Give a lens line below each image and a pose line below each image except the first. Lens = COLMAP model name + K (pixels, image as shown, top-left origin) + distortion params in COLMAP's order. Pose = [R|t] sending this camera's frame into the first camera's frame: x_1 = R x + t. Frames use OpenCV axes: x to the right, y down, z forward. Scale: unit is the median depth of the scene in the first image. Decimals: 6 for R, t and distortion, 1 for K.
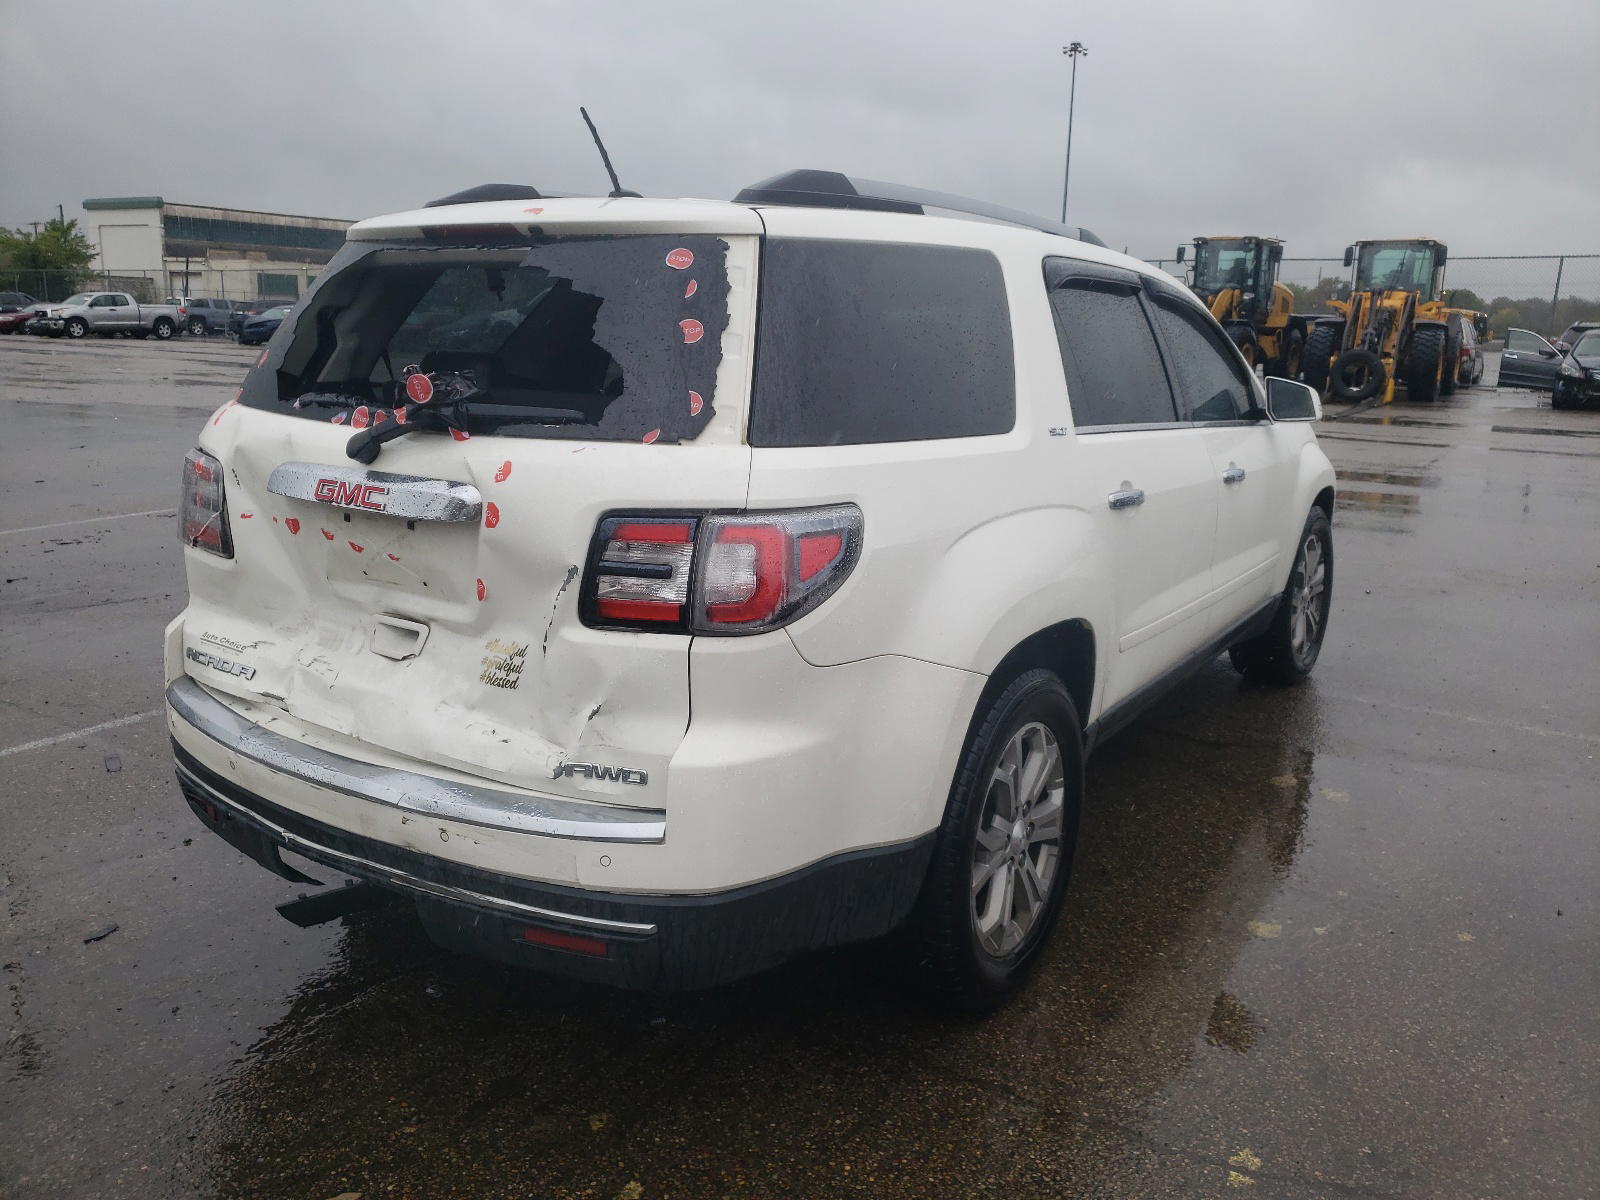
lens RADIAL K [[1205.2, 0, 802.8], [0, 1205.2, 511.4], [0, 0, 1]] dist [0.106129, -0.205206]
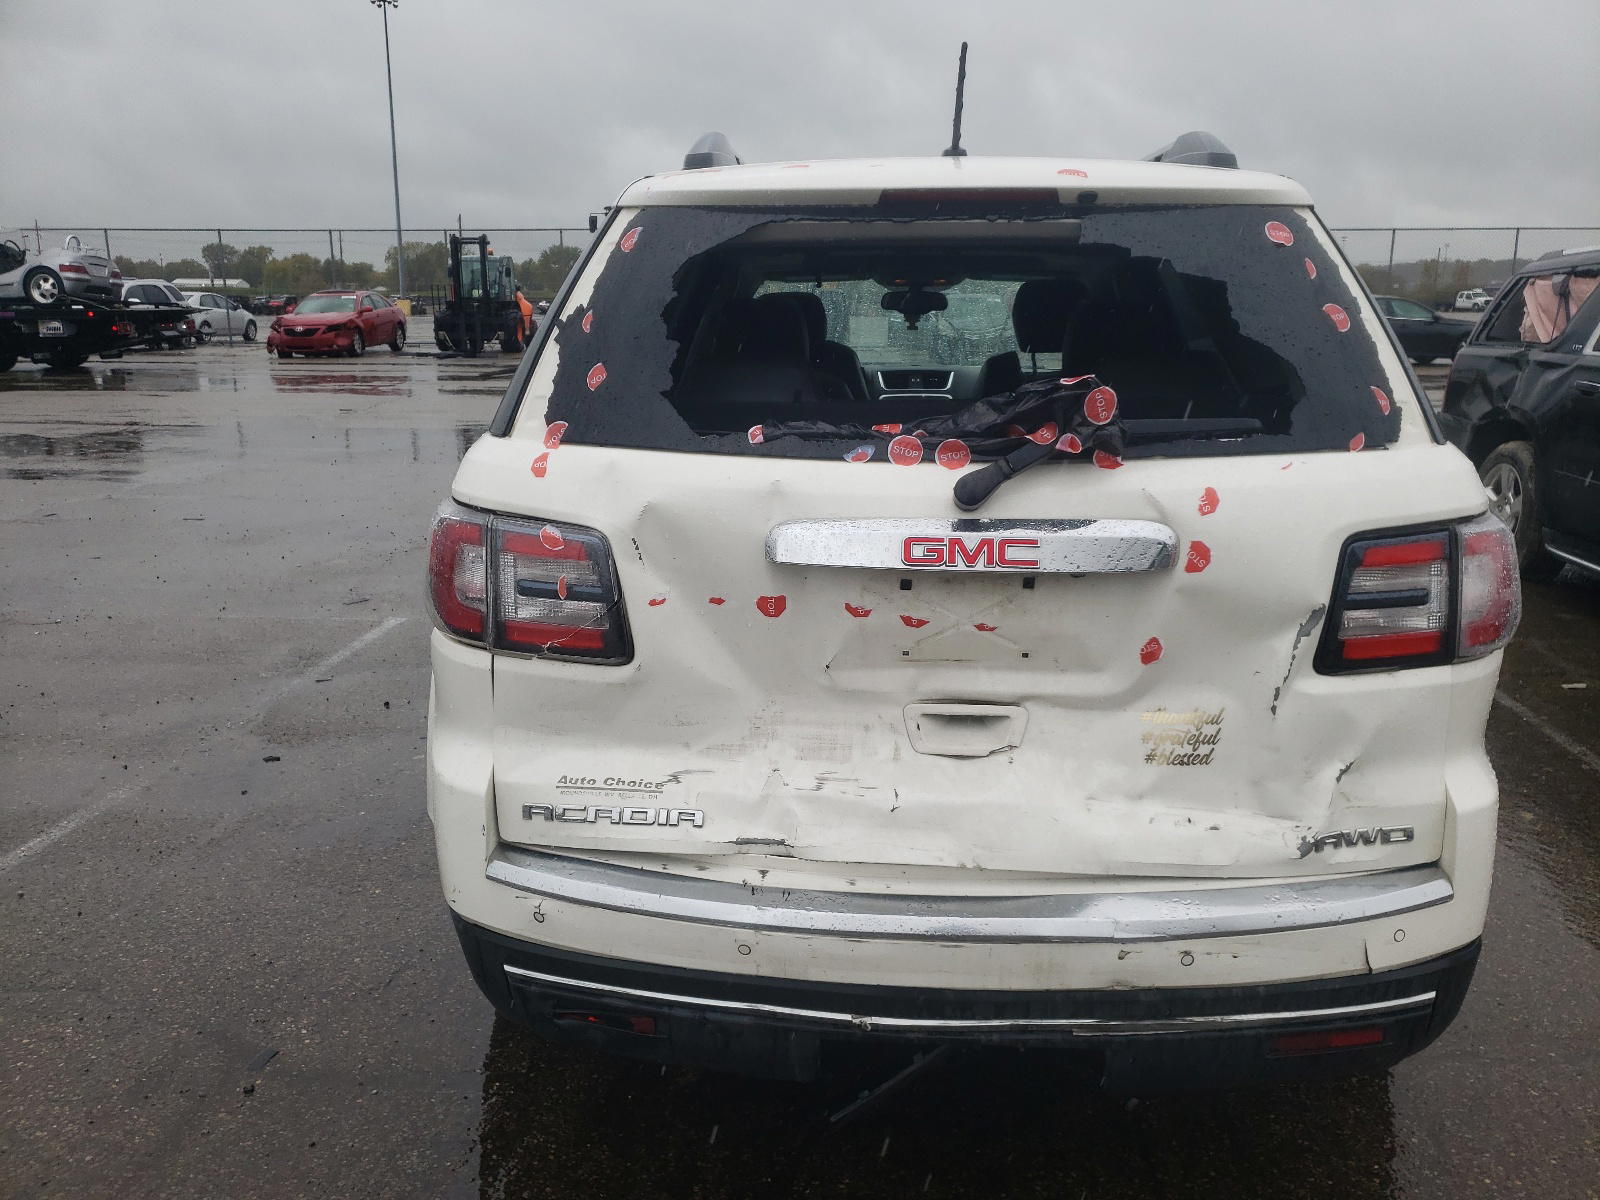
lens RADIAL K [[1220.3, 0, 801.6], [0, 1220.3, 534.6], [0, 0, 1]] dist [0.079428, -0.139673]
pose [[0.874007, -0.114887, 0.472137, -0.841700], [0.094640, 0.993288, 0.066505, -0.087716], [-0.476608, -0.013443, 0.879013, 0.397787]]
